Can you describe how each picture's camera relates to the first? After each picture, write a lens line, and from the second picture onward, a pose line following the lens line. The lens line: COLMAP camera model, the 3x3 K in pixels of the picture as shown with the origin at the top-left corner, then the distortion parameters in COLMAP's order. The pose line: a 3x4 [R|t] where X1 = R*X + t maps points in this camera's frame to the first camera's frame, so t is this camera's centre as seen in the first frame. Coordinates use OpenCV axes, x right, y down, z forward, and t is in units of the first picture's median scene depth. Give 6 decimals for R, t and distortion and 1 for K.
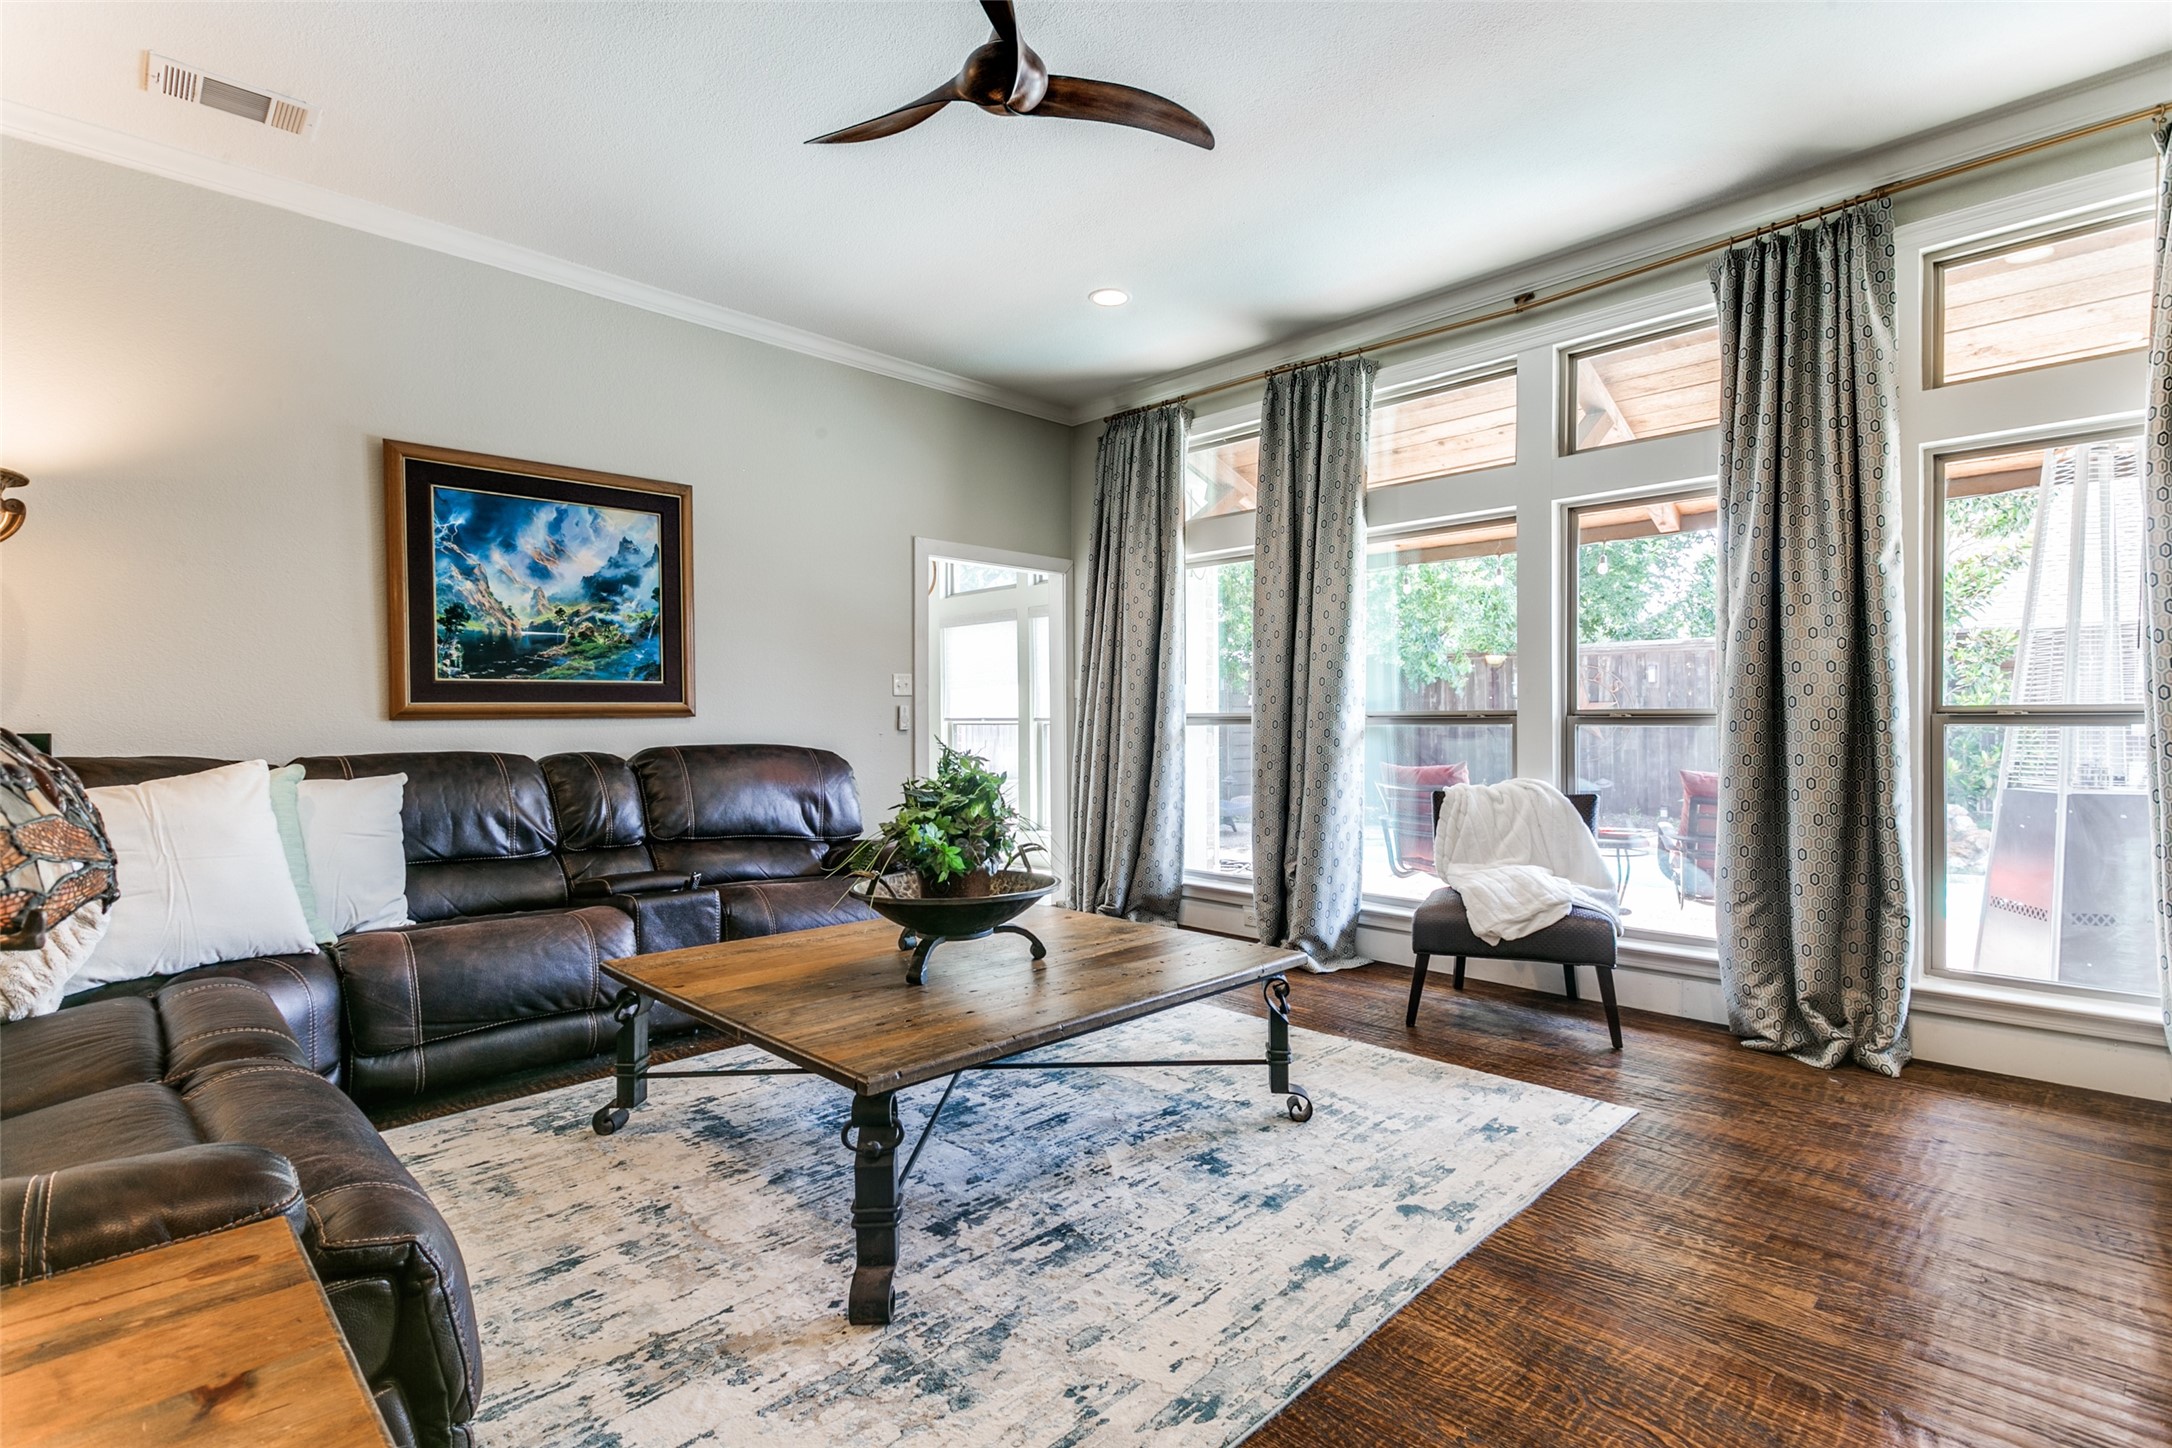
lens RADIAL K [[1039.5, 0, 1085.3], [0, 1039.5, 739.9], [0, 0, 1]] dist [0.012513, -0.004556]
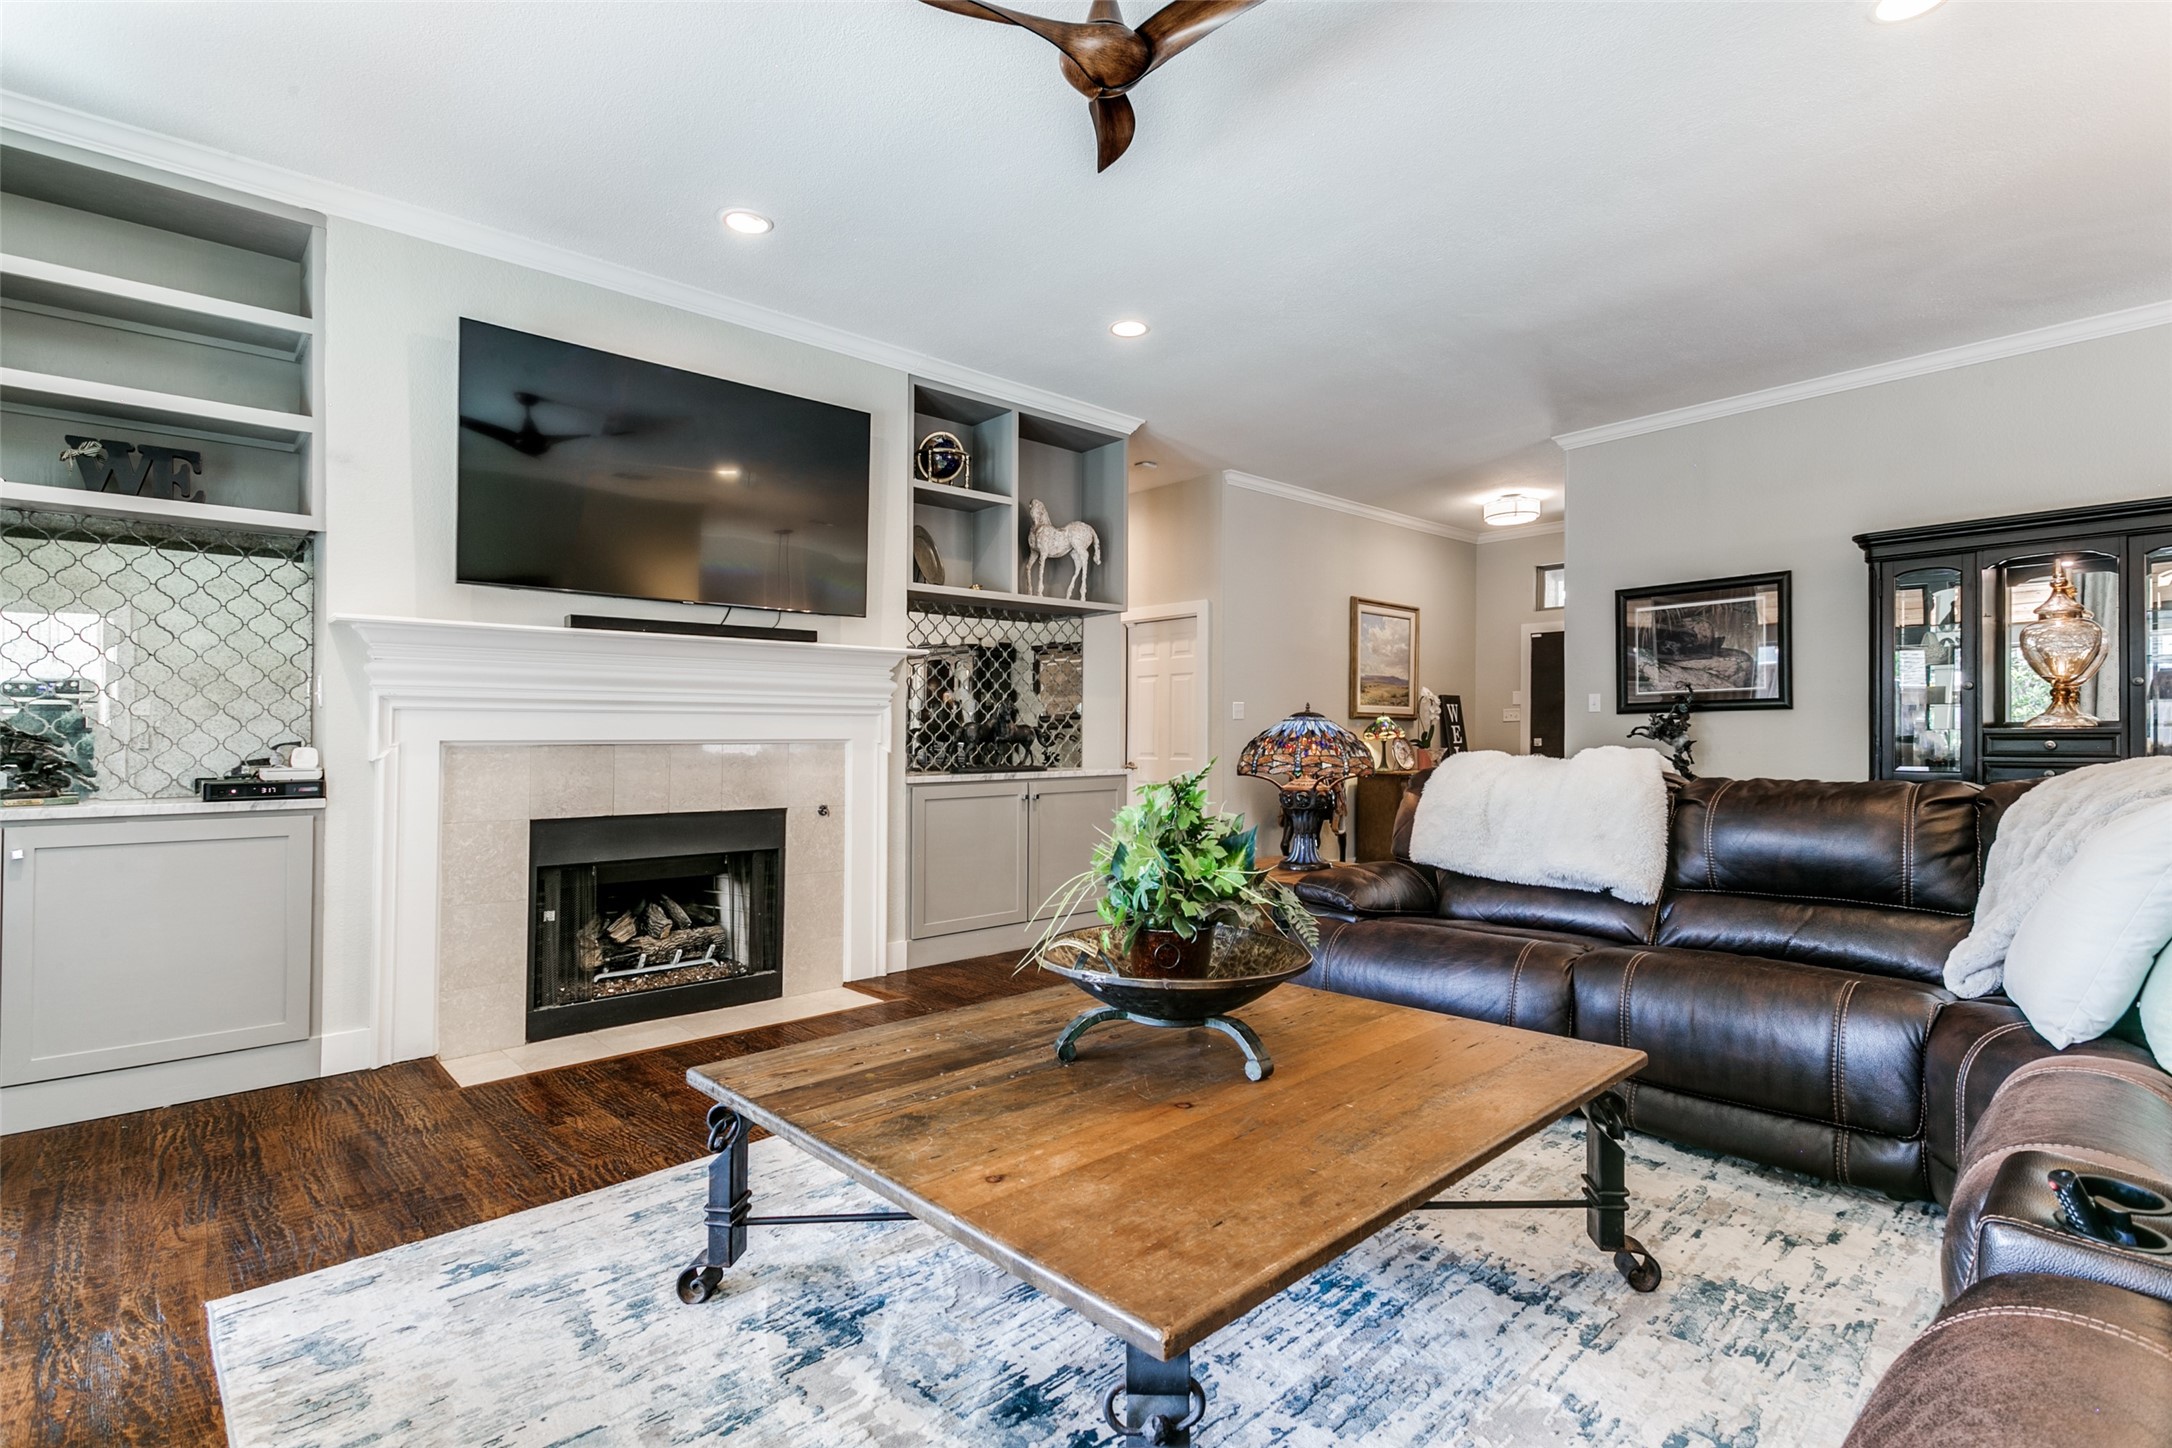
lens RADIAL K [[1039.5, 0, 1089.4], [0, 1039.5, 727.8], [0, 0, 1]] dist [0.012513, -0.004556]
pose [[-0.999035, 0.012041, 0.042250, -0.072180], [0.012248, 0.999914, 0.004659, -0.021487], [-0.042190, 0.005171, -0.999096, 1.272940]]
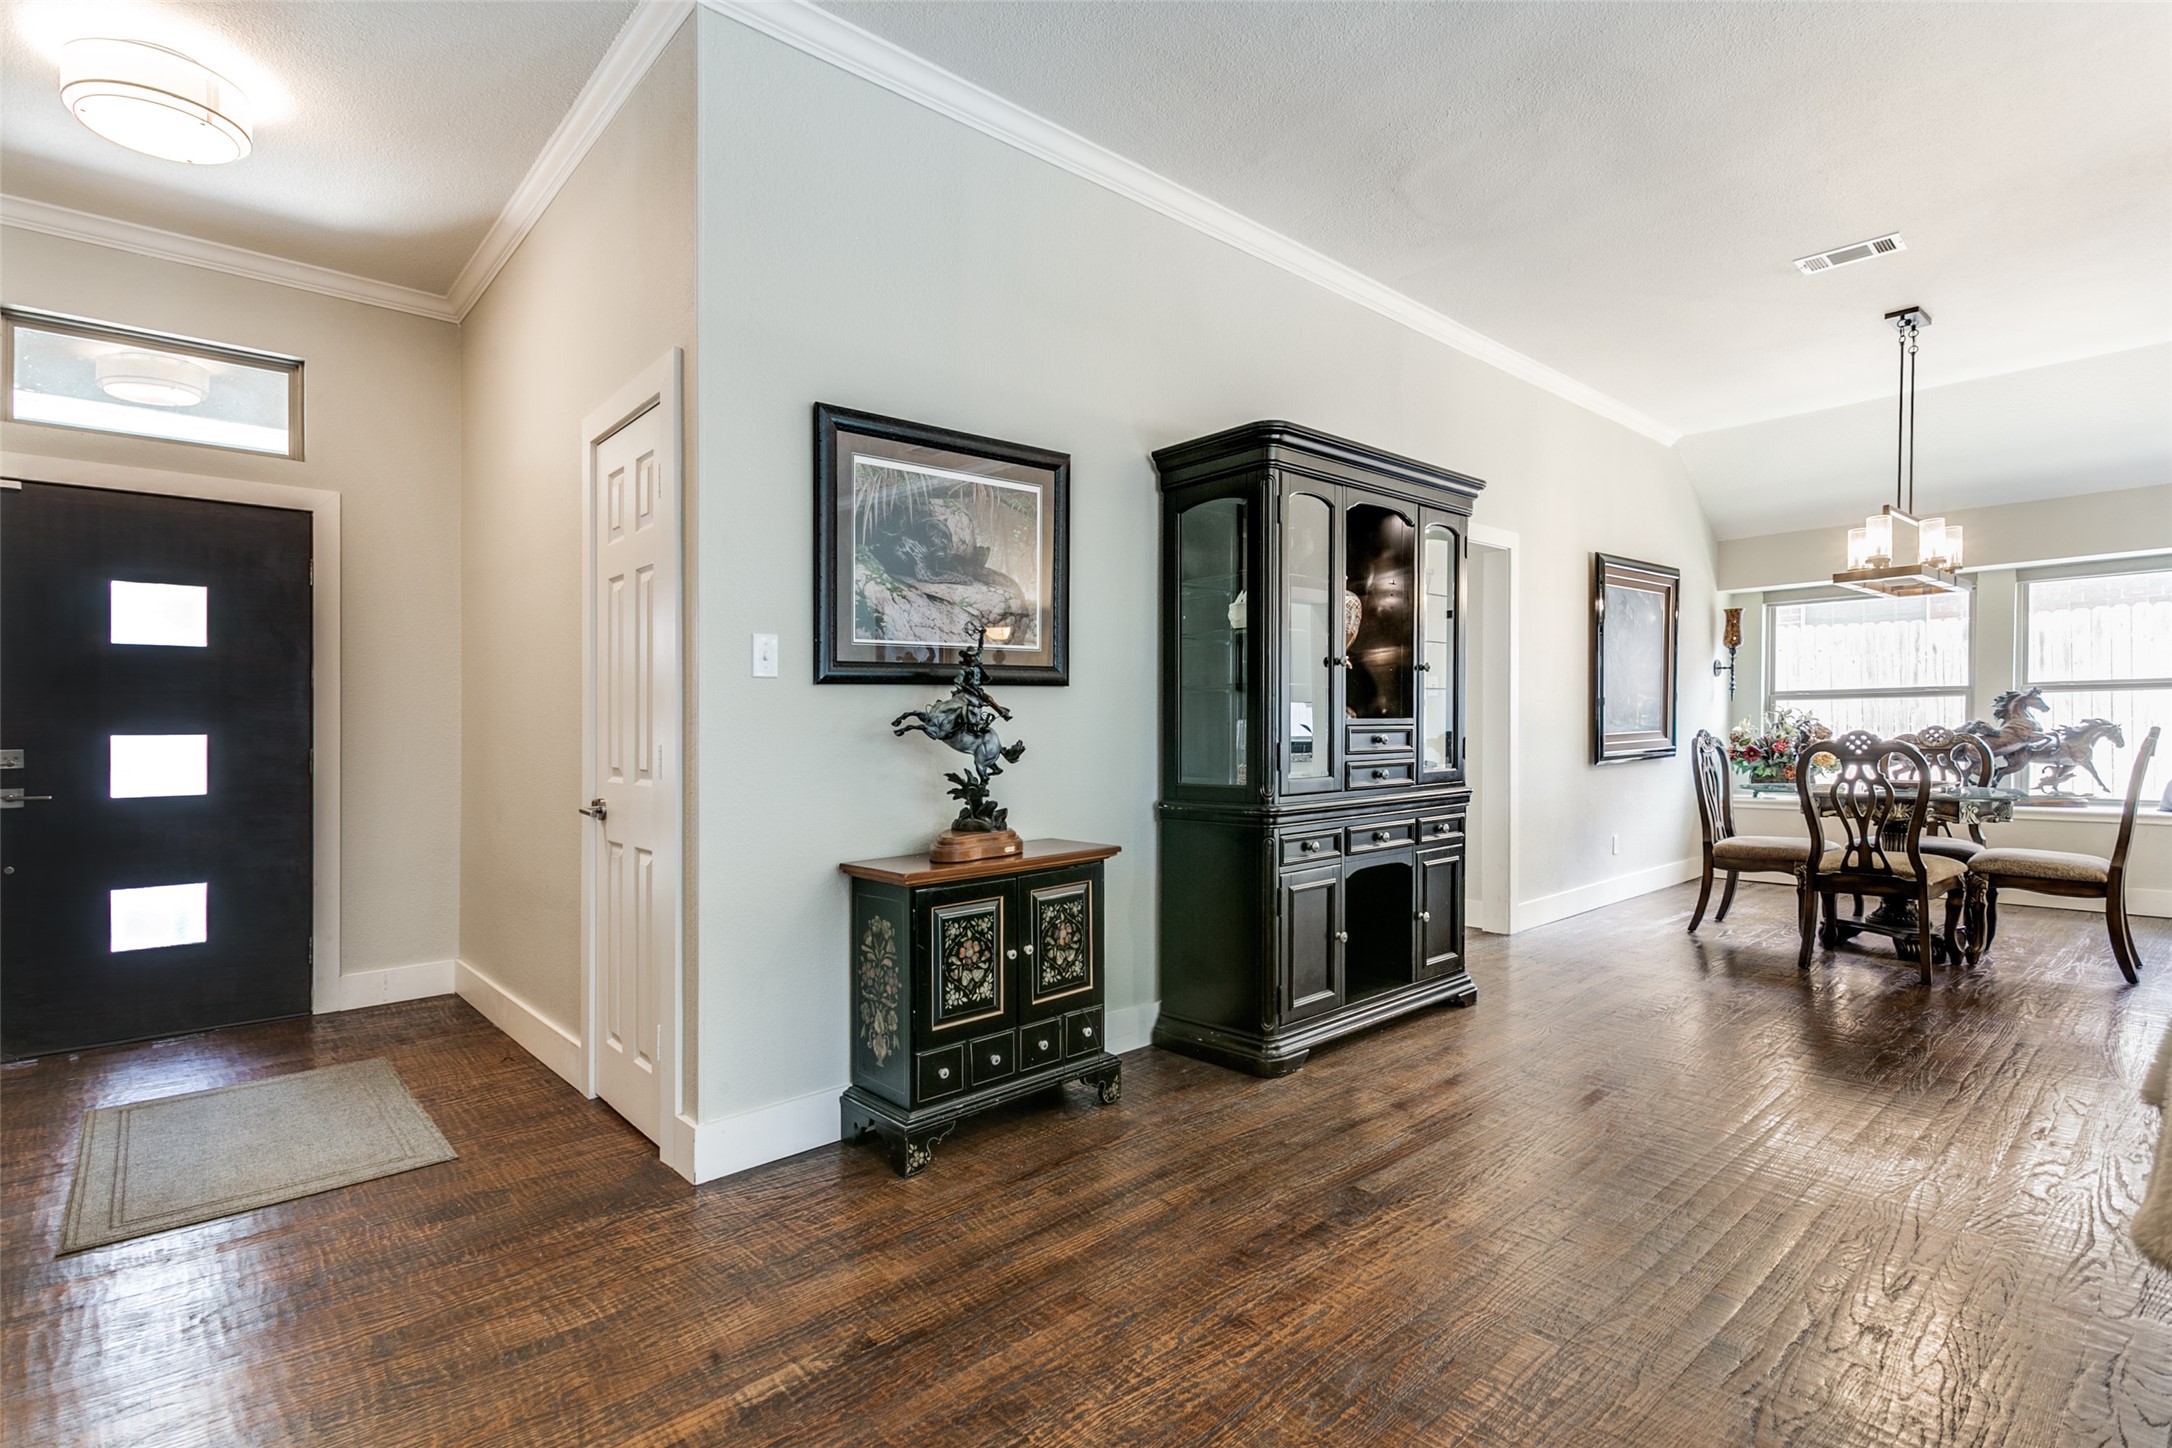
lens RADIAL K [[1039.5, 0, 1085.0], [0, 1039.5, 741.7], [0, 0, 1]] dist [0.012513, -0.004556]
pose [[-0.046867, 0.017655, -0.998745, -0.120157], [-0.001161, 0.999842, 0.017729, 0.001046], [0.998900, 0.001990, -0.046839, -0.143766]]
